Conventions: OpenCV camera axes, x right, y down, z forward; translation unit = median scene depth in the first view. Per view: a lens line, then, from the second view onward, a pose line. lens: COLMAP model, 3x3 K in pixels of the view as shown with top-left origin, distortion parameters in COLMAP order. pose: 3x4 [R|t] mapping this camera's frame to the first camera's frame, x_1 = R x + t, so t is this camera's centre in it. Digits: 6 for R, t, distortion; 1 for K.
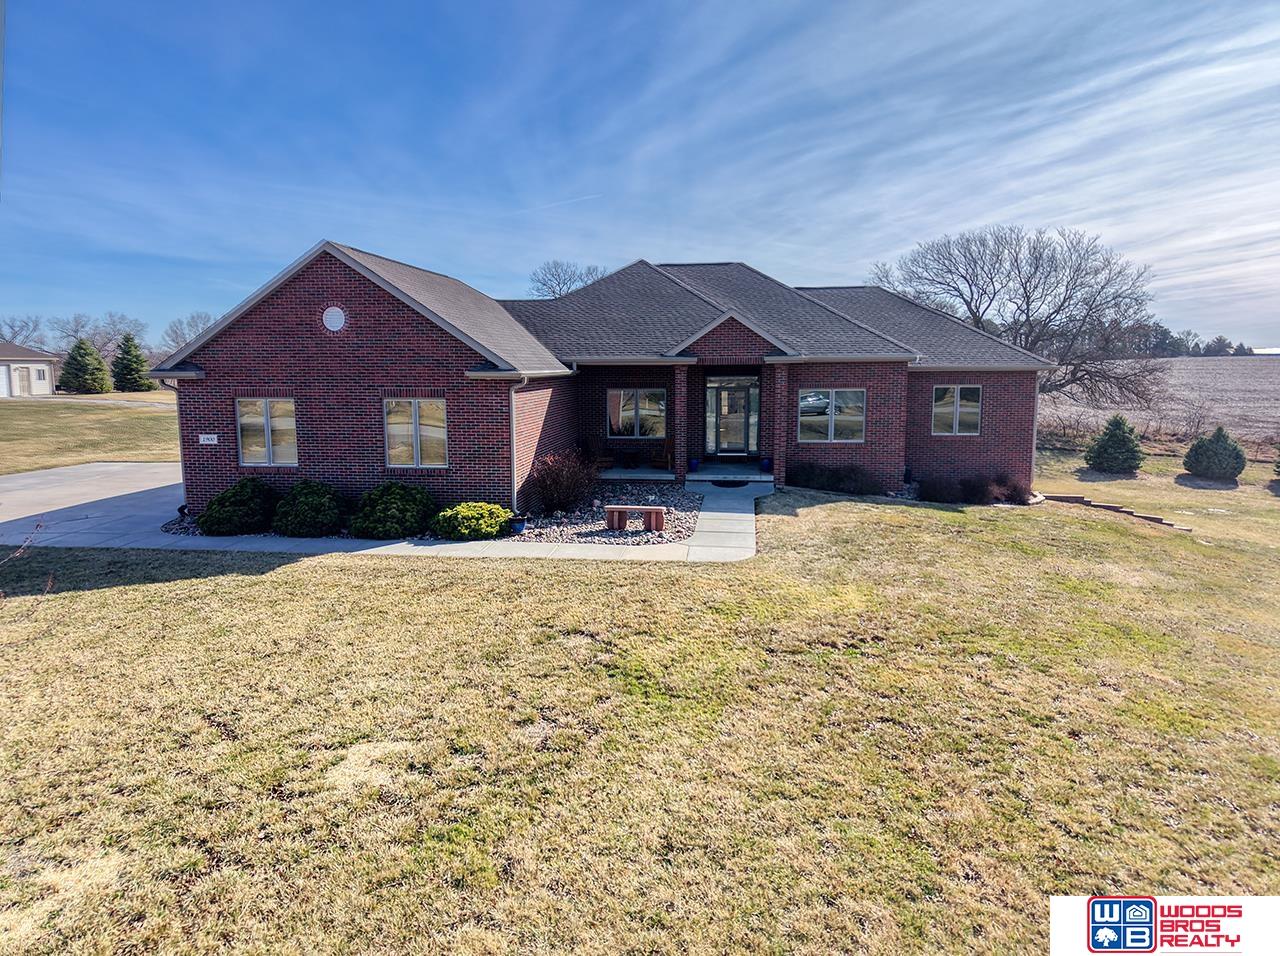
lens RADIAL K [[861.3, 0, 651.3], [0, 861.3, 470.8], [0, 0, 1]] dist [0.025806, -0.028882]
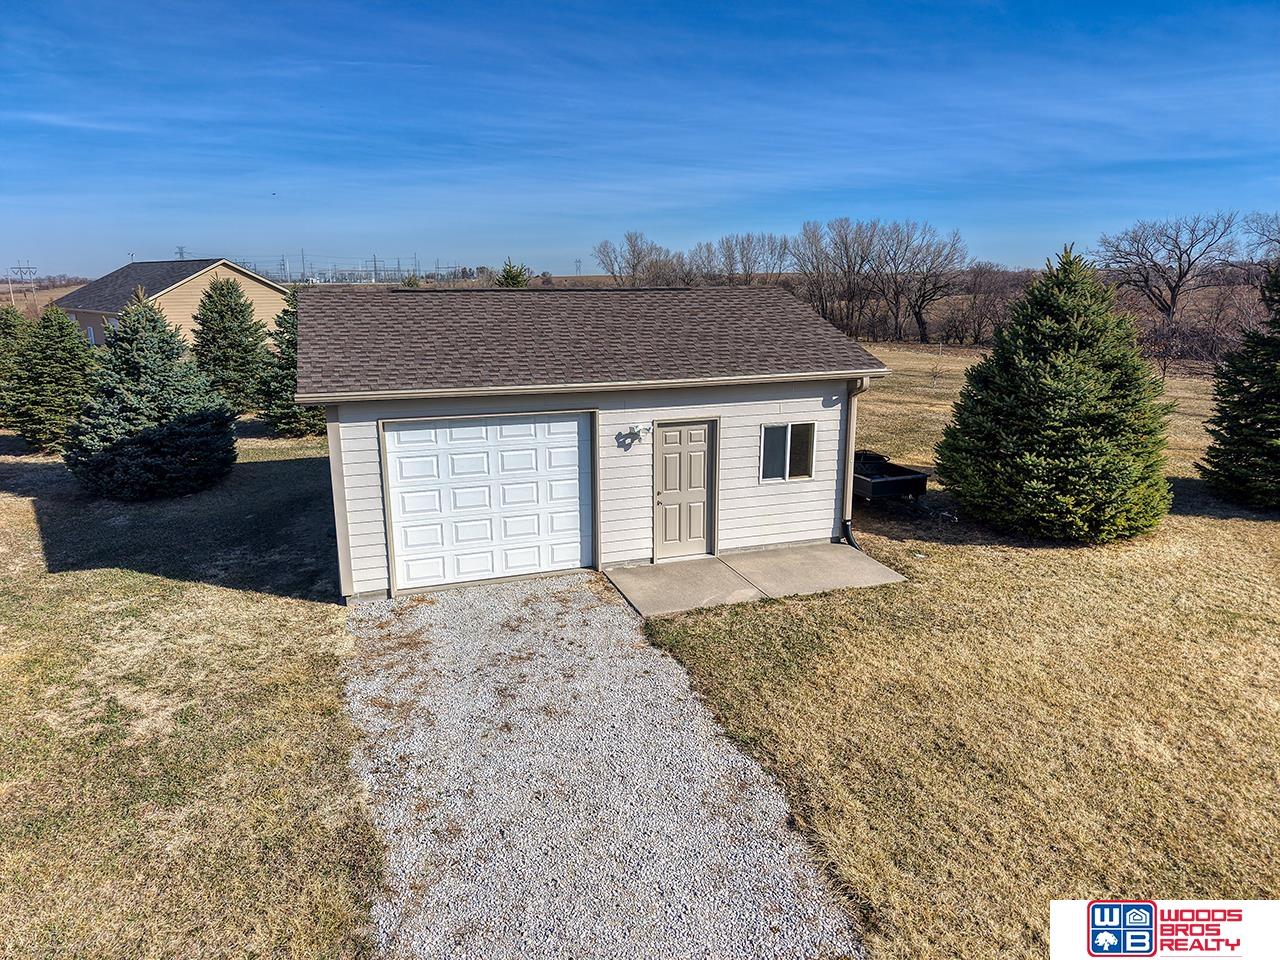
lens RADIAL K [[861.3, 0, 634.6], [0, 861.3, 469.1], [0, 0, 1]] dist [0.025806, -0.028882]
pose [[0.334635, 0.207994, -0.919107, -1.869825], [-0.112468, 0.977181, 0.180188, -0.491864], [0.935612, 0.043073, 0.350392, 3.163336]]
